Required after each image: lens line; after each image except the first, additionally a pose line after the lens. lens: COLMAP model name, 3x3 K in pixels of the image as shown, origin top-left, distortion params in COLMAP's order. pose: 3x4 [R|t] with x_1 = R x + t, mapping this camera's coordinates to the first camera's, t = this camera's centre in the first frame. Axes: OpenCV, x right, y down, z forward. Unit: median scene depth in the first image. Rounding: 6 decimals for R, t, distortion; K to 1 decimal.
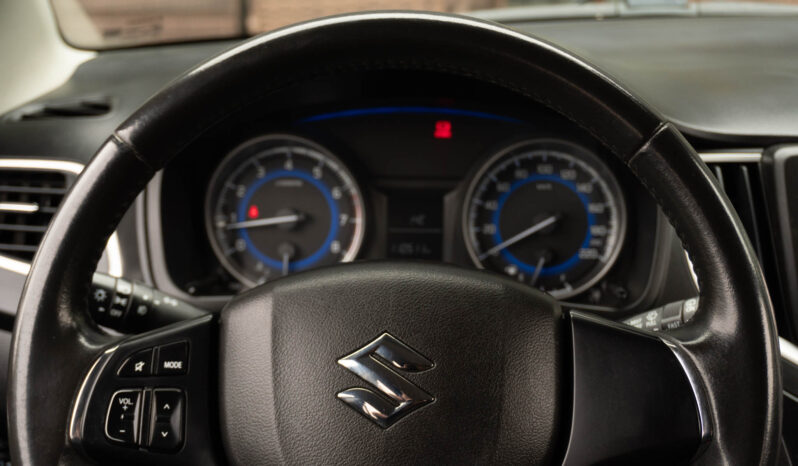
lens RADIAL K [[1310.8, 0, 395.1], [0, 1310.8, 233.5], [0, 0, 1]] dist [0.040036, 0.000000]
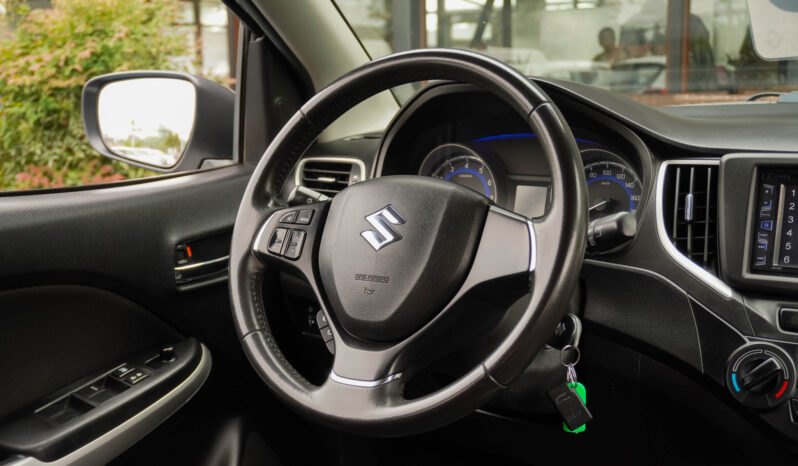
lens RADIAL K [[976.7, 0, 389.2], [0, 976.7, 238.9], [0, 0, 1]] dist [-0.000139, 0.000000]
pose [[0.873066, 0.073472, -0.482035, 0.500442], [-0.127305, 0.988641, -0.079887, 0.174098], [0.470690, 0.131112, 0.872502, -0.178884]]
